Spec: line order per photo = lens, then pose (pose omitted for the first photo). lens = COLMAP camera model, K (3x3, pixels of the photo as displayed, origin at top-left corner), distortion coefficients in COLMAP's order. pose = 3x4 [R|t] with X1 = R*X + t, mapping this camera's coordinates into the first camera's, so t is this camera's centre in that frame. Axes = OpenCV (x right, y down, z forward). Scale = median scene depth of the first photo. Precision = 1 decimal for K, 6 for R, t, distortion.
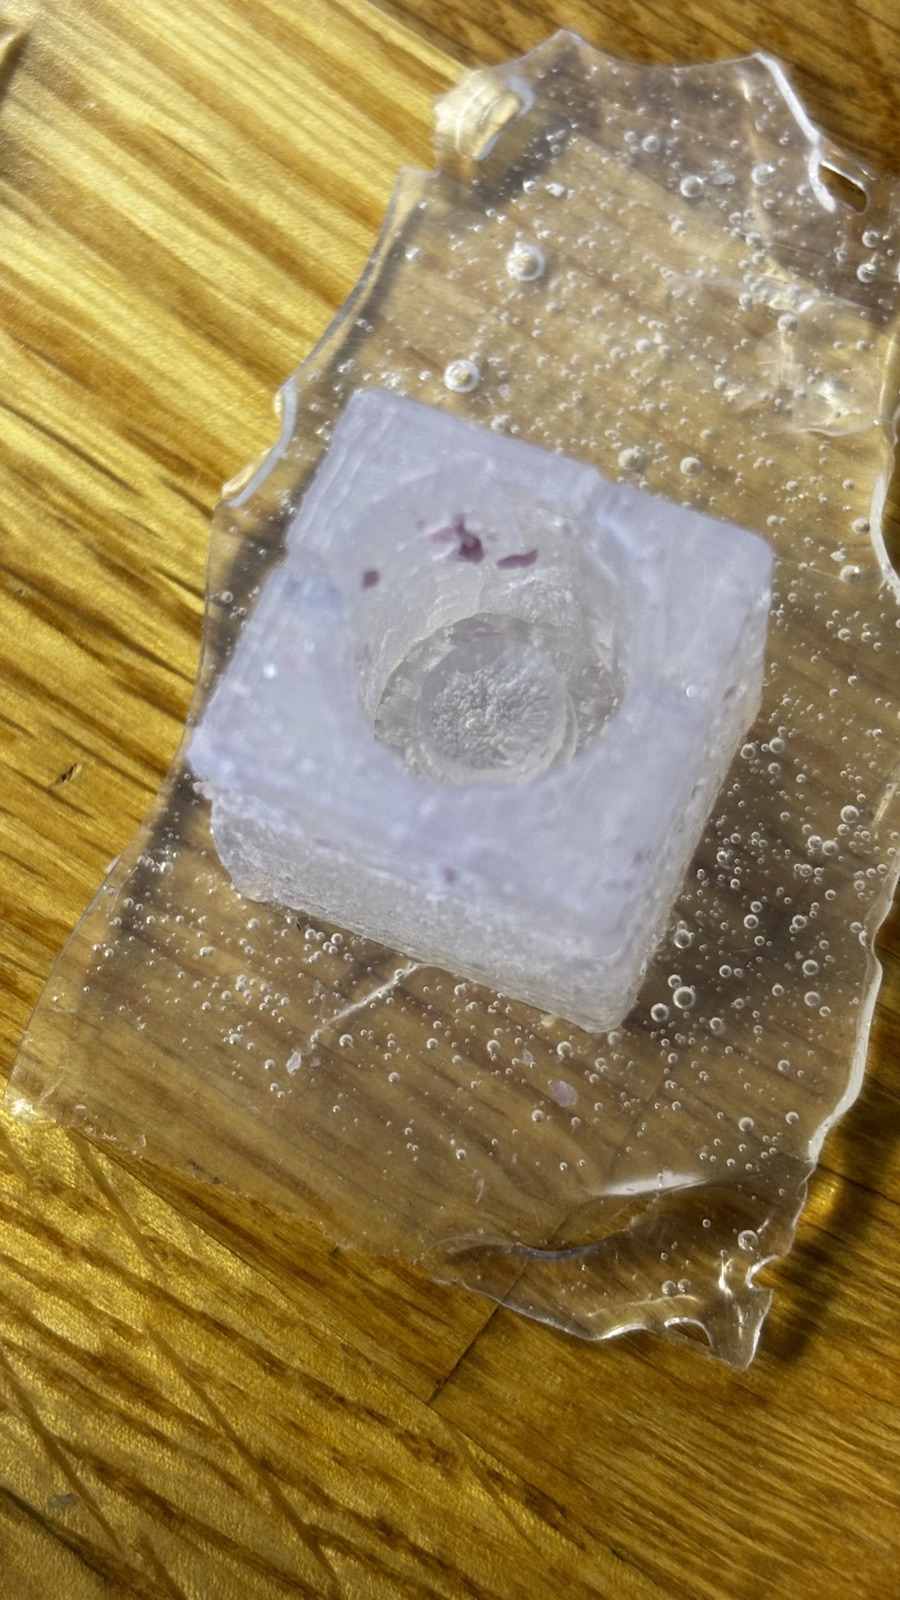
lens RADIAL K [[2417.4, 0, 450.0], [0, 2417.4, 800.0], [0, 0, 1]] dist [0.248232, -1.284066]
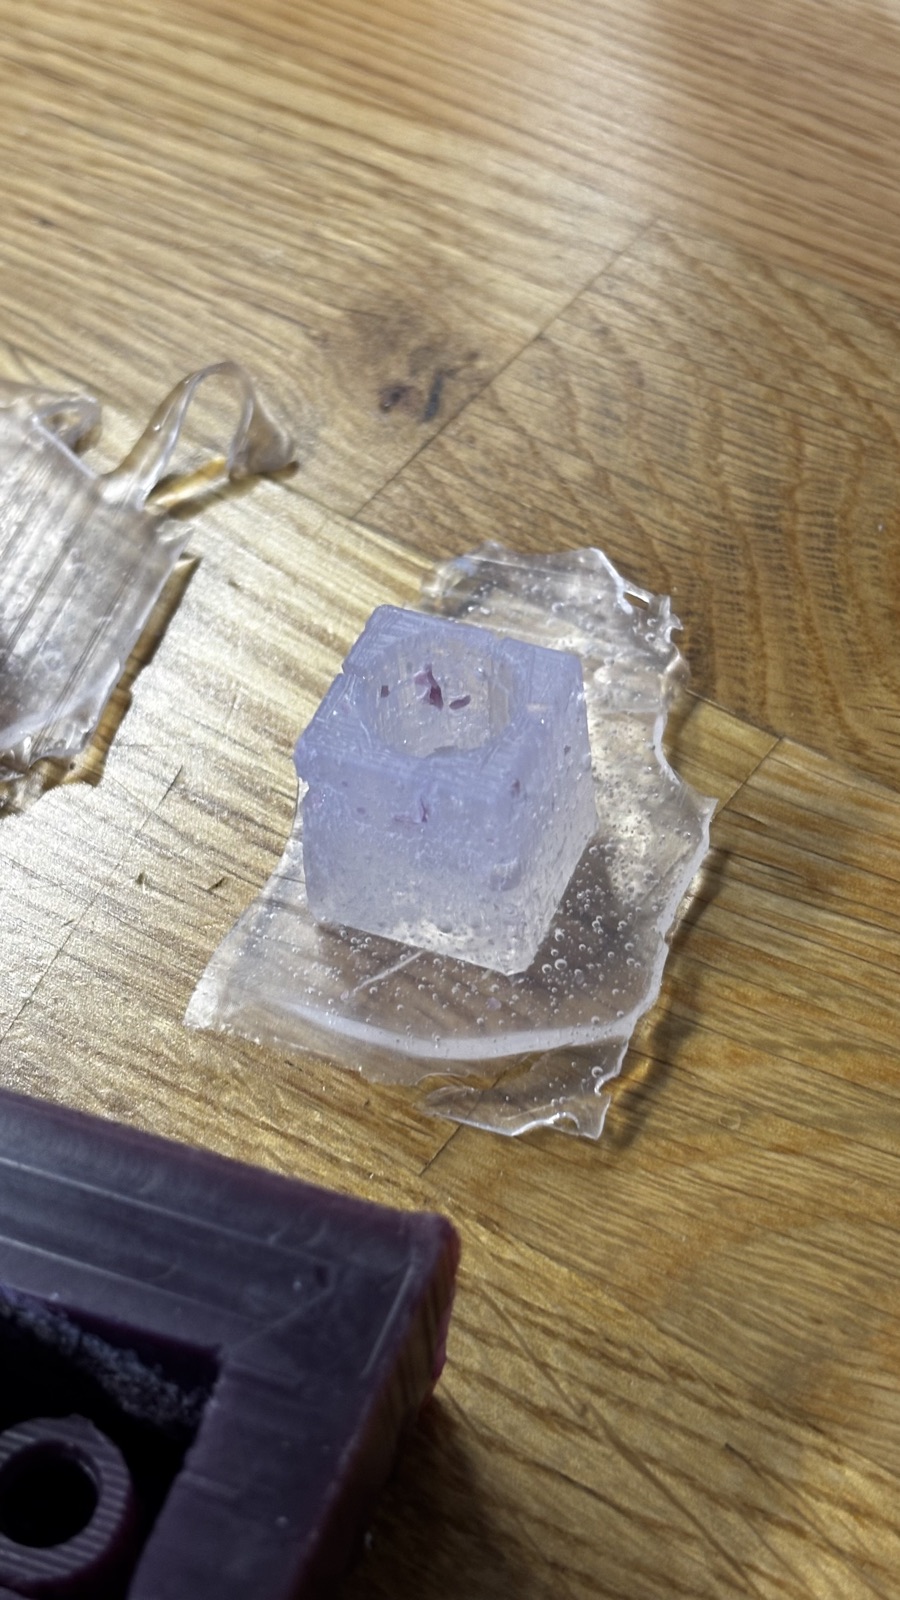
lens RADIAL K [[2417.4, 0, 450.0], [0, 2417.4, 800.0], [0, 0, 1]] dist [0.248232, -1.284066]
pose [[0.999870, -0.015530, -0.004229, 0.023603], [0.012357, 0.909011, -0.416590, 0.725029], [0.010314, 0.416483, 0.909085, -0.696796]]
